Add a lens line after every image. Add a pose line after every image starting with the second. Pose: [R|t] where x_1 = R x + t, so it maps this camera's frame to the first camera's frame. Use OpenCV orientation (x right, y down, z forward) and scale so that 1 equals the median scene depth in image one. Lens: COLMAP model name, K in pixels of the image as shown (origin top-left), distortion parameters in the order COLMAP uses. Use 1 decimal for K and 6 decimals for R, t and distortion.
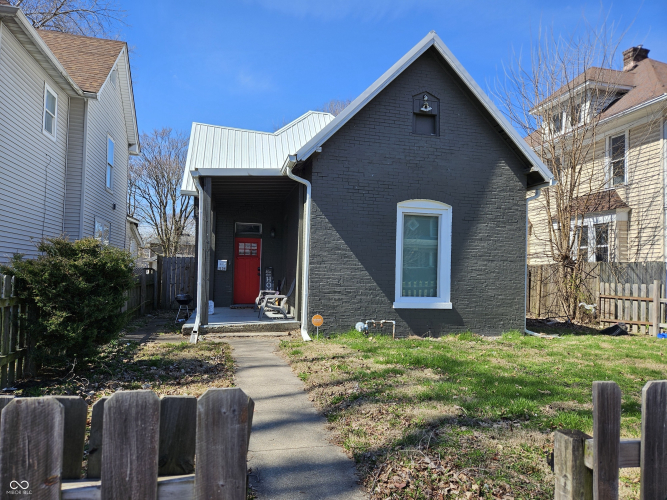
lens RADIAL K [[446.1, 0, 334.3], [0, 446.1, 252.3], [0, 0, 1]] dist [0.047540, 0.001181]
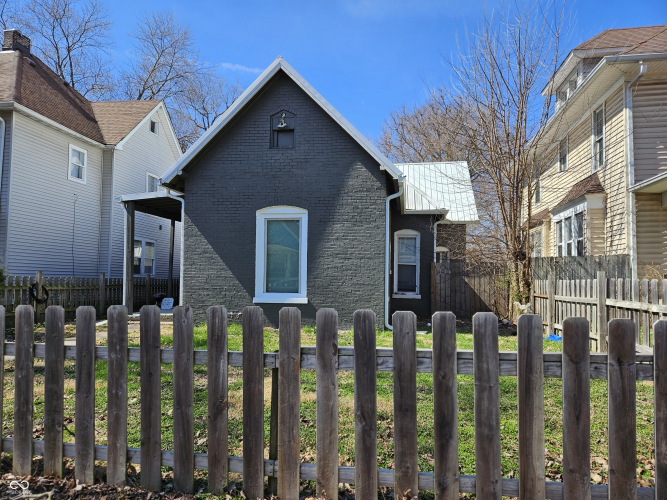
lens RADIAL K [[446.1, 0, 333.2], [0, 446.1, 253.0], [0, 0, 1]] dist [0.047540, 0.001181]
pose [[0.918634, -0.035856, -0.393480, 0.749264], [0.029752, 0.999324, -0.021603, 0.027738], [0.393989, 0.008139, 0.919079, 0.024294]]
